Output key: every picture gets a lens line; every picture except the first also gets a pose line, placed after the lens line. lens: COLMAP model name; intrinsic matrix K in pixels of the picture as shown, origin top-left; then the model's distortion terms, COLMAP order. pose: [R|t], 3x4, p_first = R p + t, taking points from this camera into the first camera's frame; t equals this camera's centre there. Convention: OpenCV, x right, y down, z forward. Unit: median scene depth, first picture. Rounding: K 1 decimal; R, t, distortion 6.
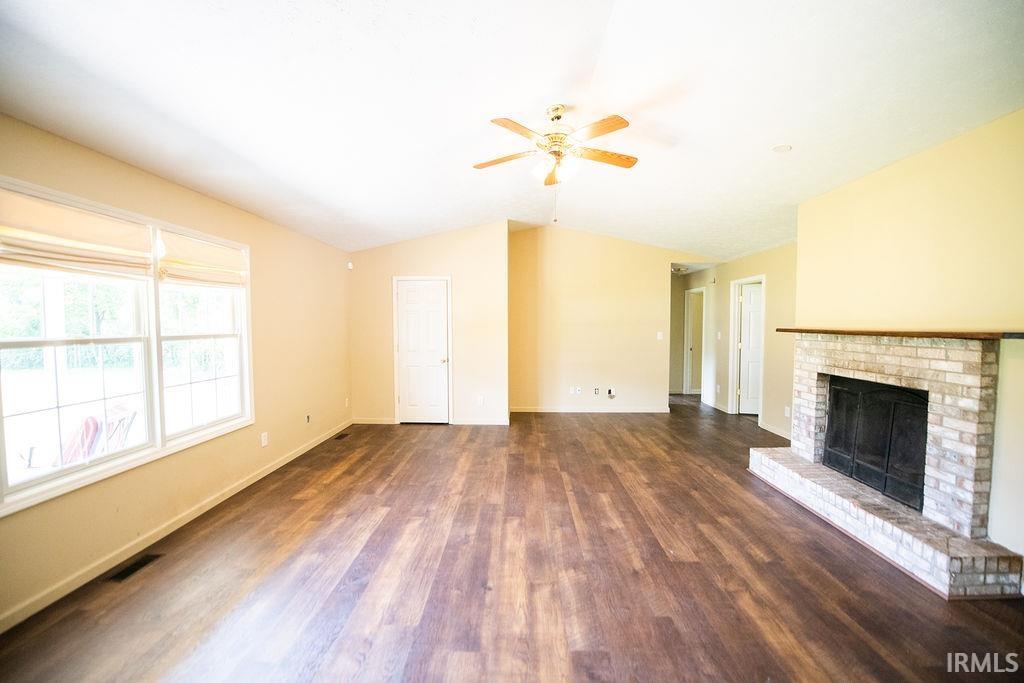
lens RADIAL K [[411.9, 0, 512.0], [0, 411.9, 341.5], [0, 0, 1]] dist [-0.014307, -0.000133]
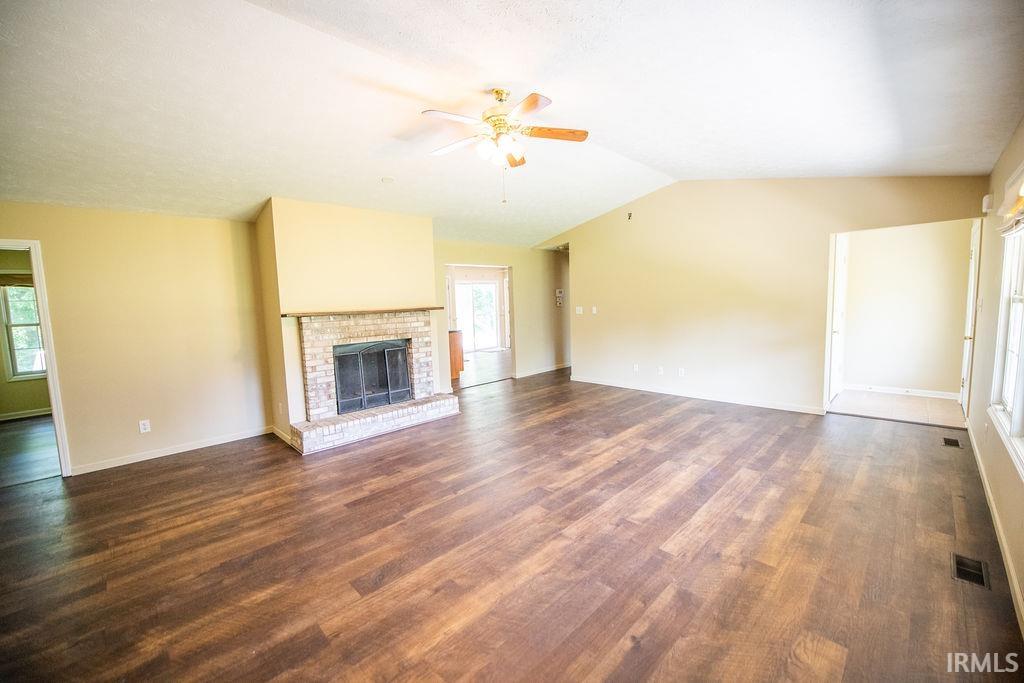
lens RADIAL K [[411.9, 0, 512.0], [0, 411.9, 341.5], [0, 0, 1]] dist [-0.014307, -0.000133]
pose [[-0.717221, -0.043514, 0.695485, -0.634741], [0.065583, 0.989404, 0.129536, -0.078023], [-0.693752, 0.138518, -0.706768, 1.743808]]
